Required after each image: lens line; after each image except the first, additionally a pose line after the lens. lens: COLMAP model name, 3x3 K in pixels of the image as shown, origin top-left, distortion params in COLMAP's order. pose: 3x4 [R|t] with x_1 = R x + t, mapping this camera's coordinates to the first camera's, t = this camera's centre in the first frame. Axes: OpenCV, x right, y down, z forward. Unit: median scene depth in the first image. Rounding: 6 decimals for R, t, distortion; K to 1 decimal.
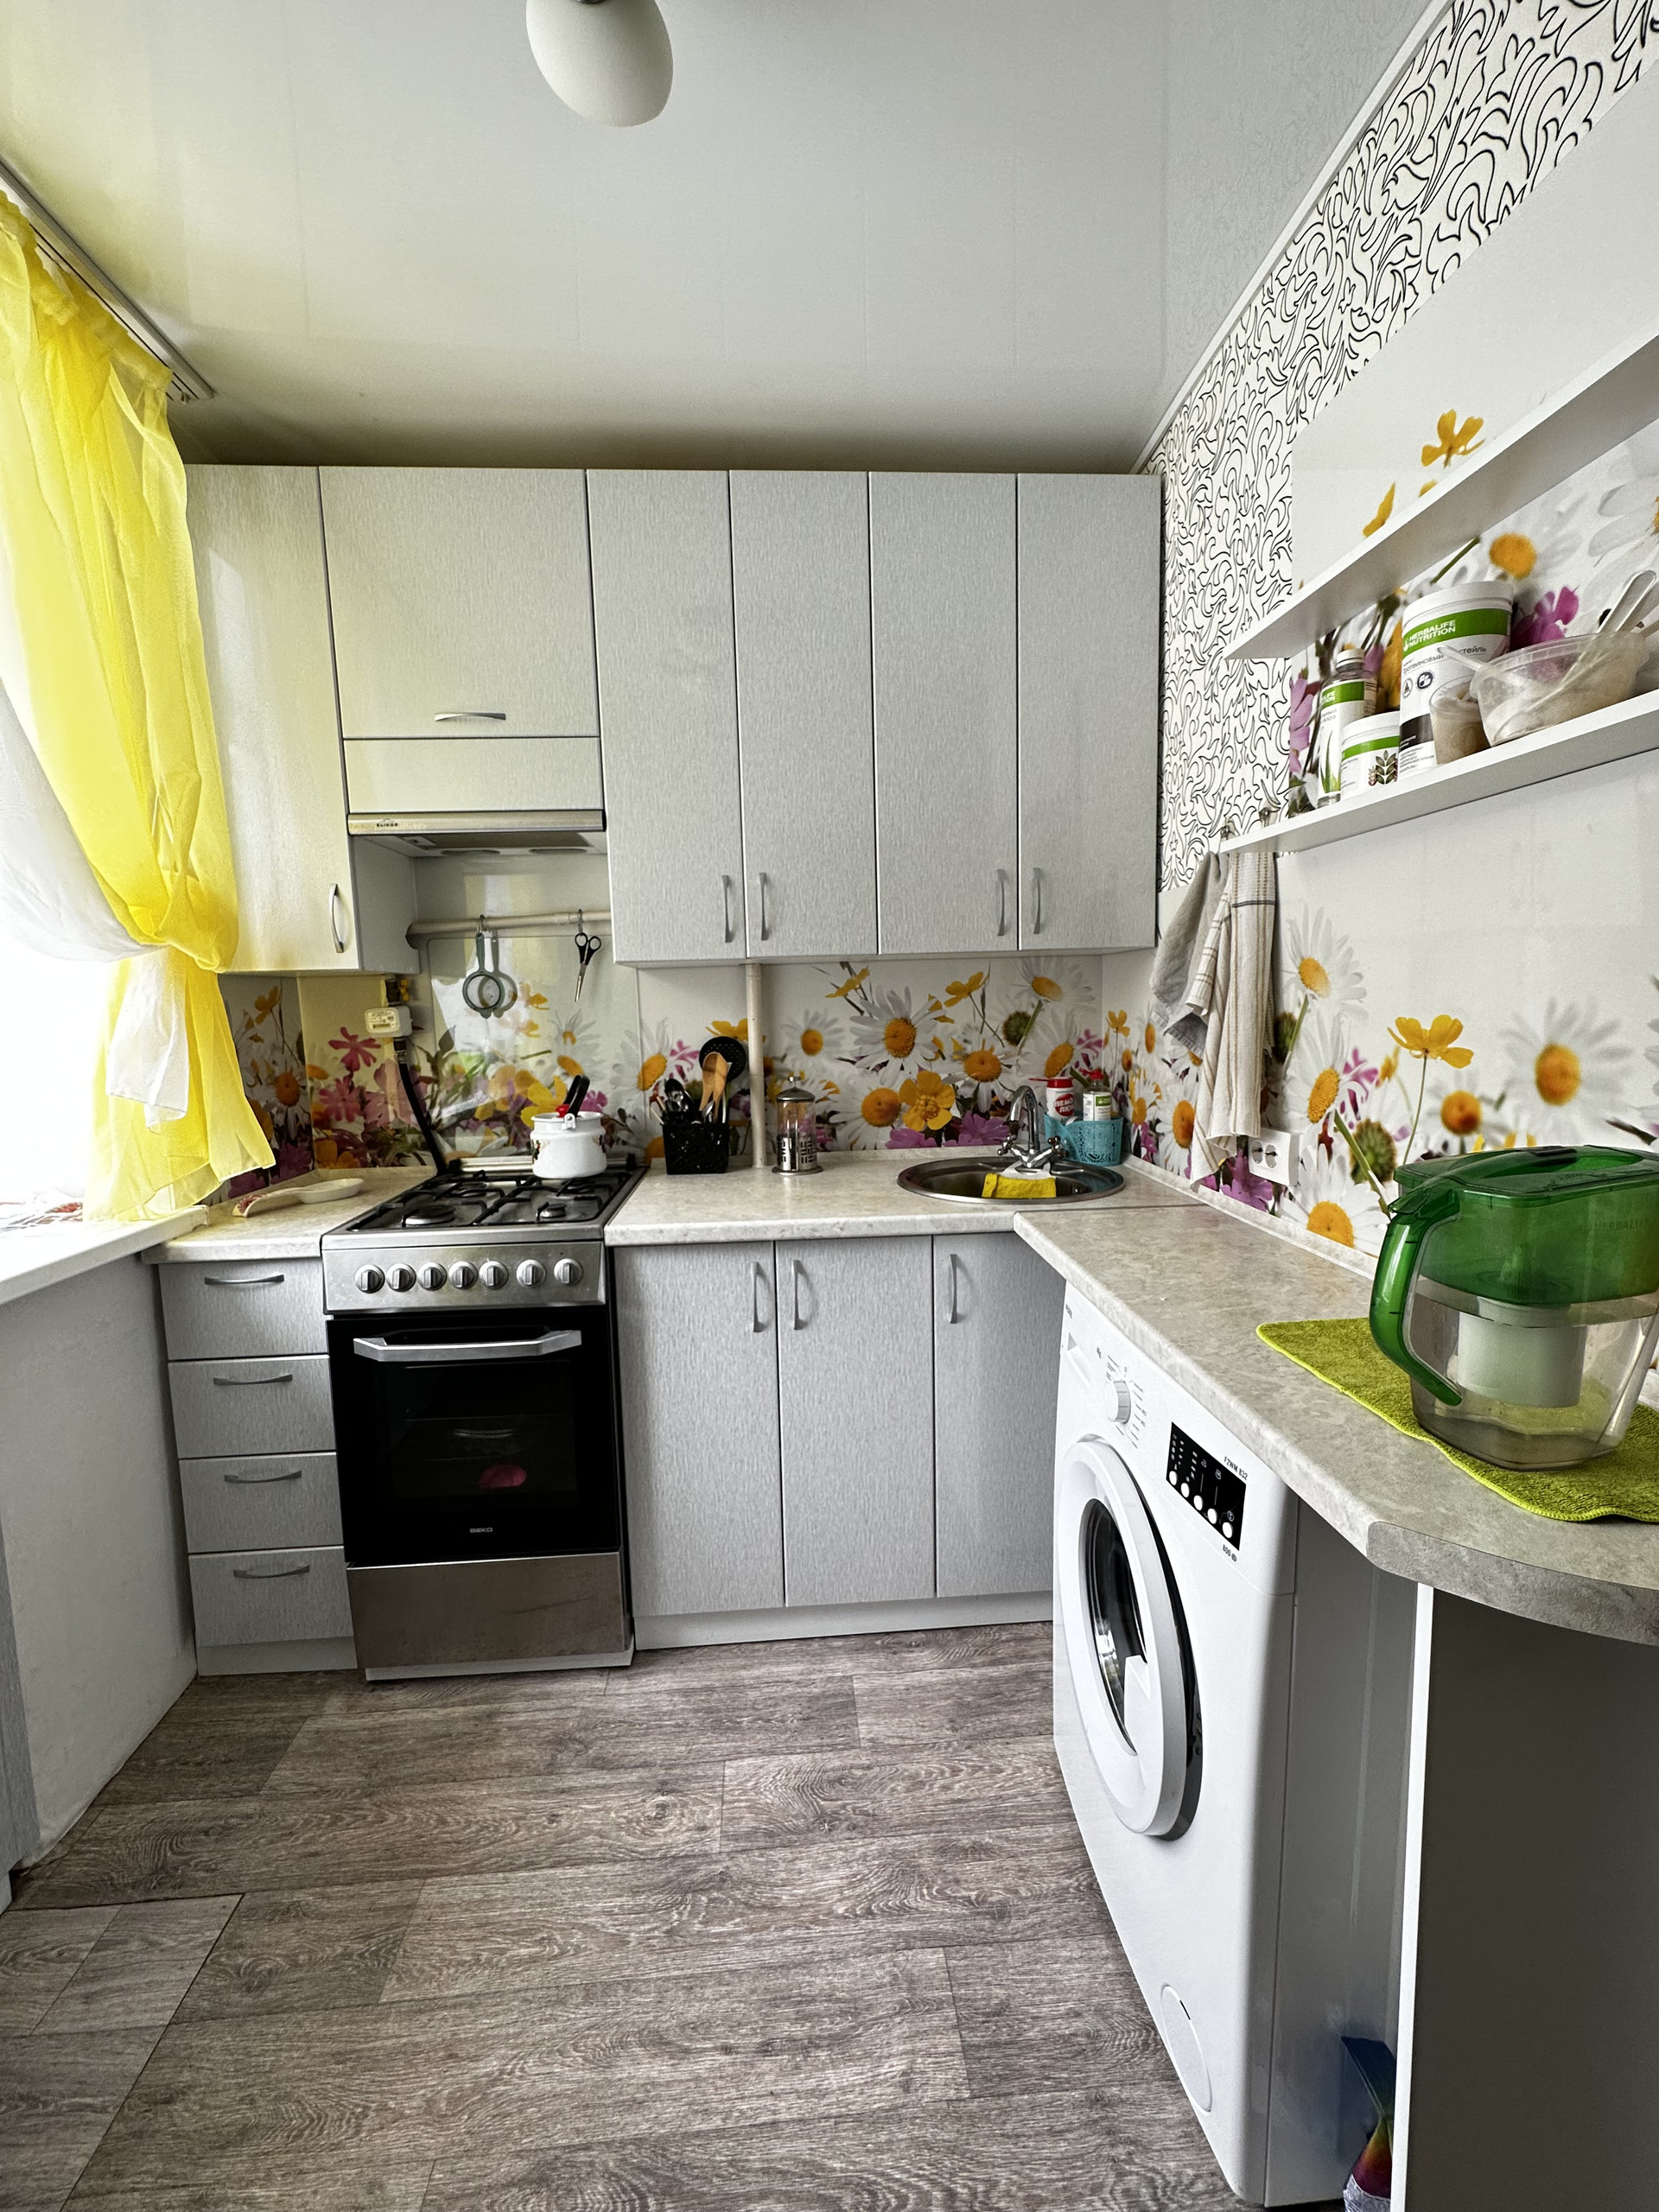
lens RADIAL K [[882.4, 0, 828.7], [0, 882.4, 1105.1], [0, 0, 1]] dist [-0.003031, 0.000451]
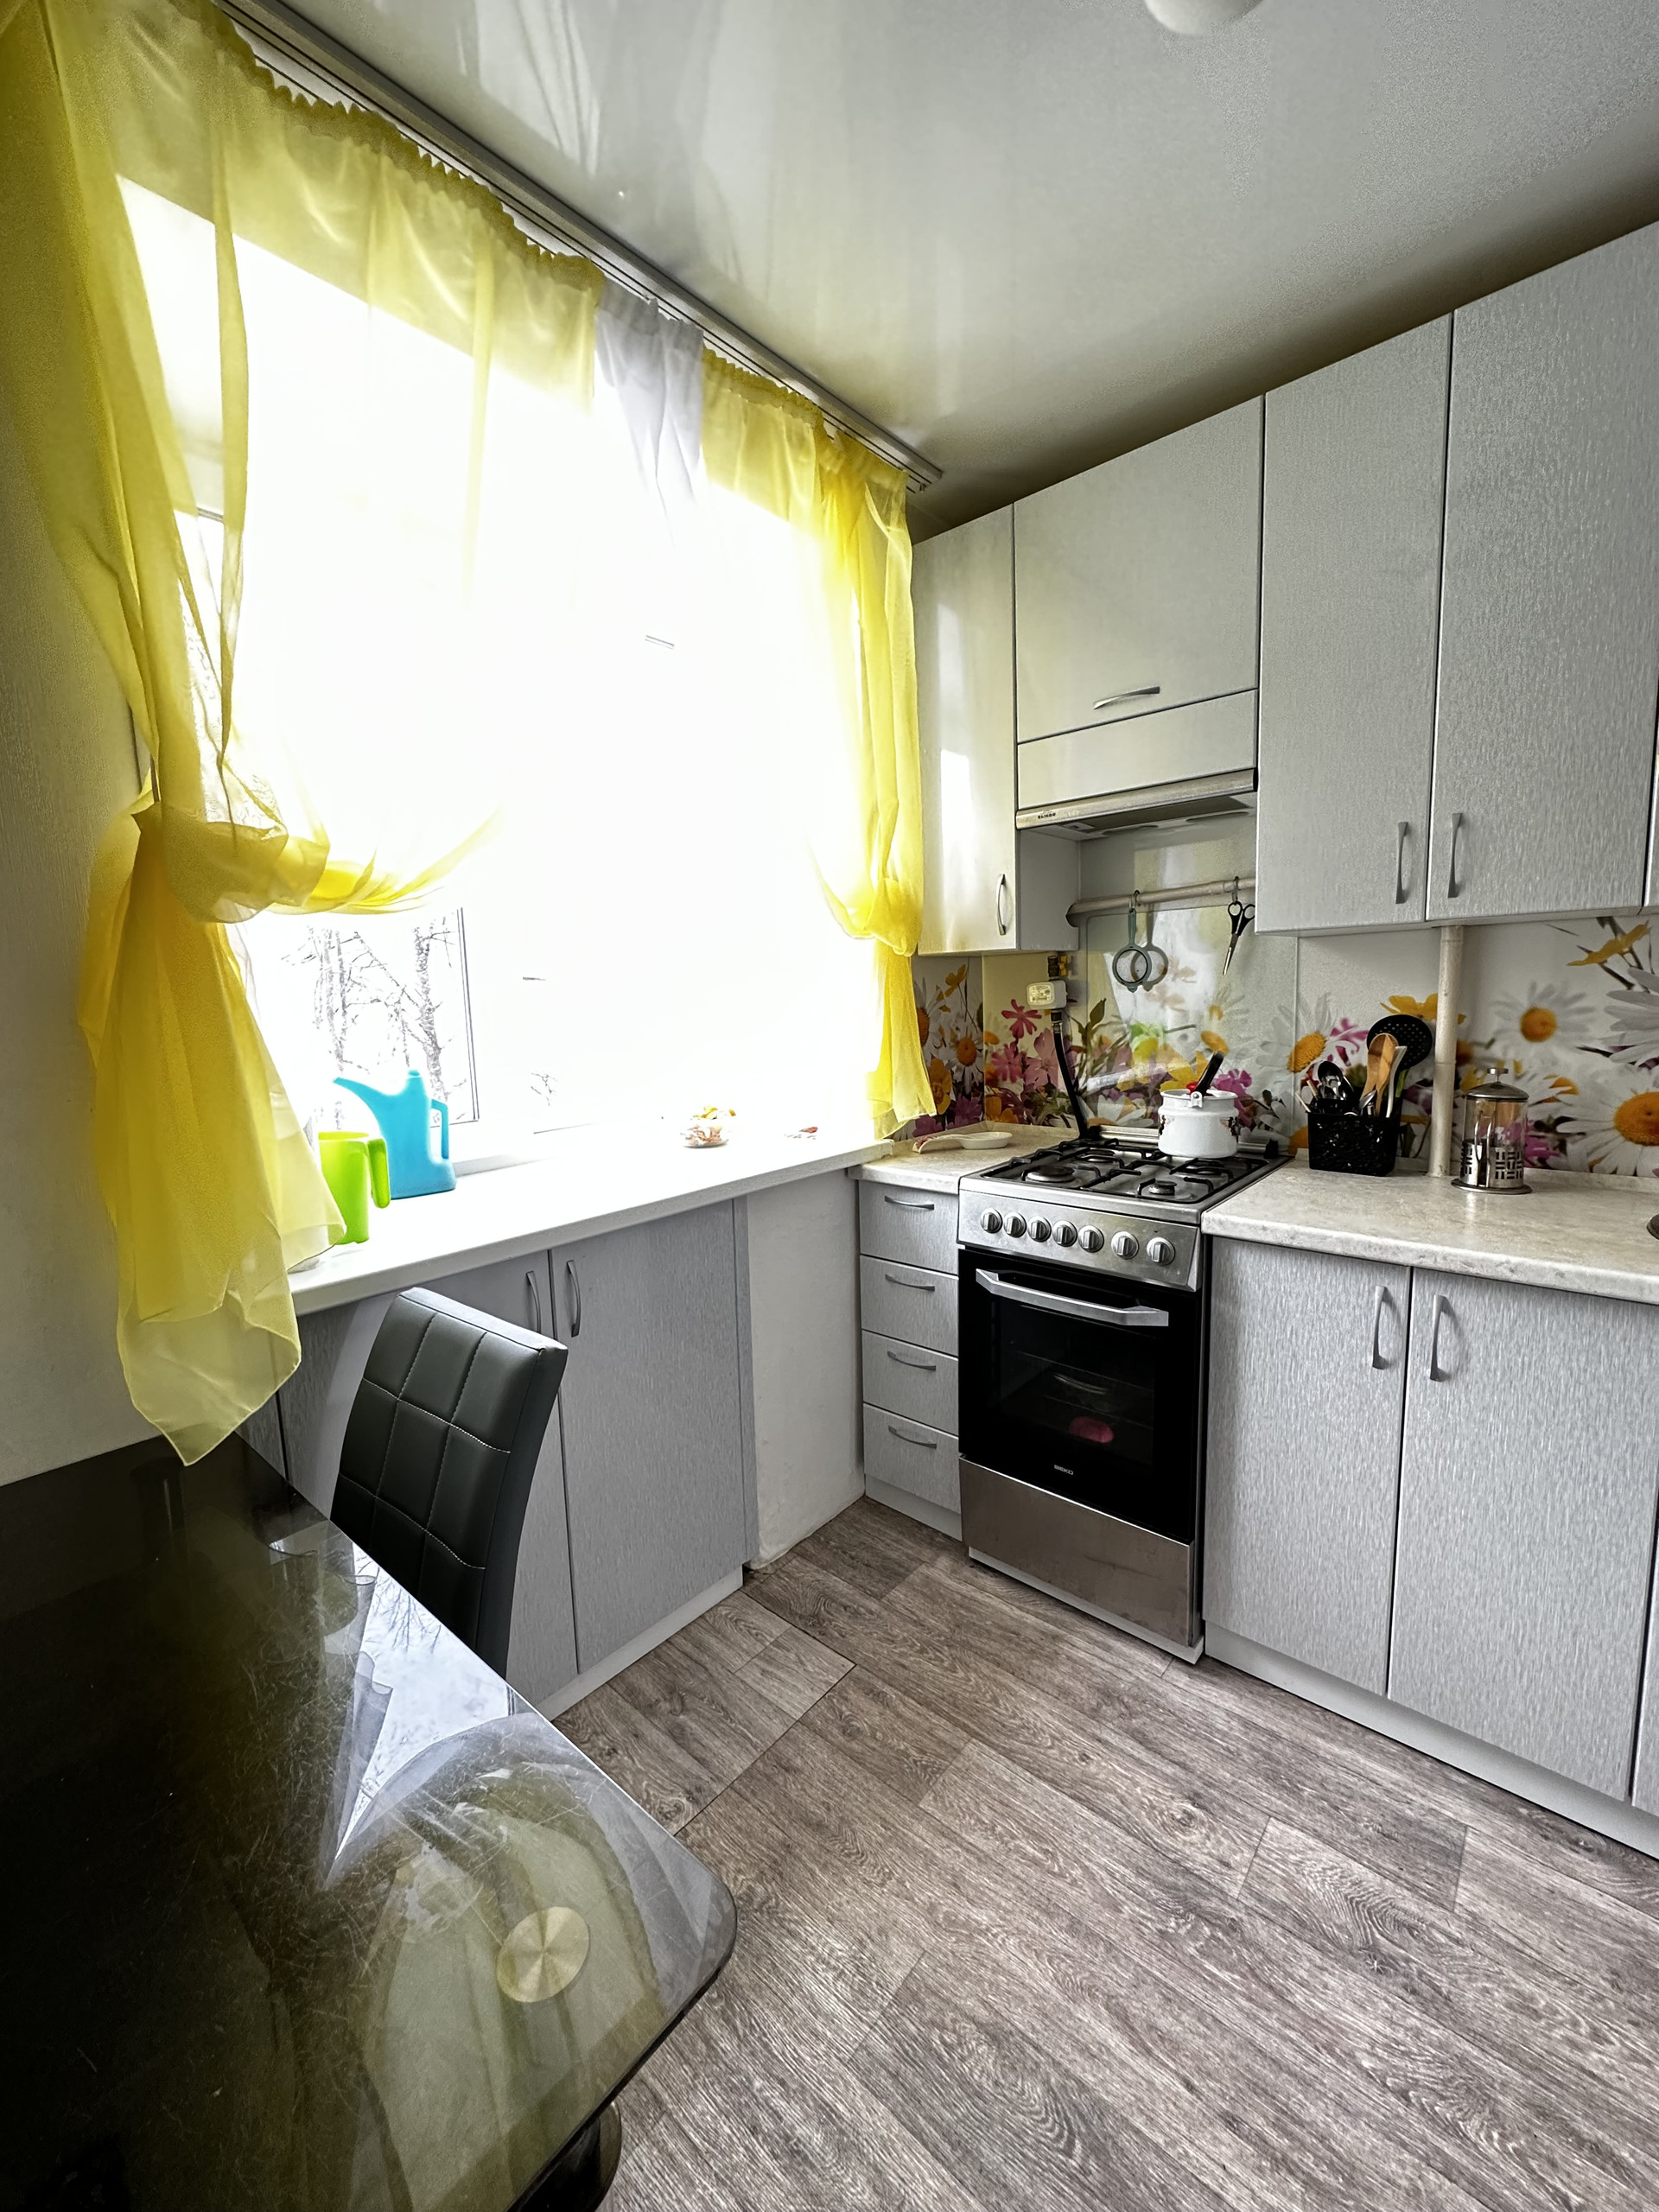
lens RADIAL K [[879.7, 0, 829.5], [0, 879.7, 1106.0], [0, 0, 1]] dist [-0.004114, 0.000749]
pose [[0.705988, 0.094947, -0.701830, 0.114452], [-0.067712, 0.995482, 0.066560, -0.013221], [0.704979, 0.000531, 0.709228, 0.033460]]
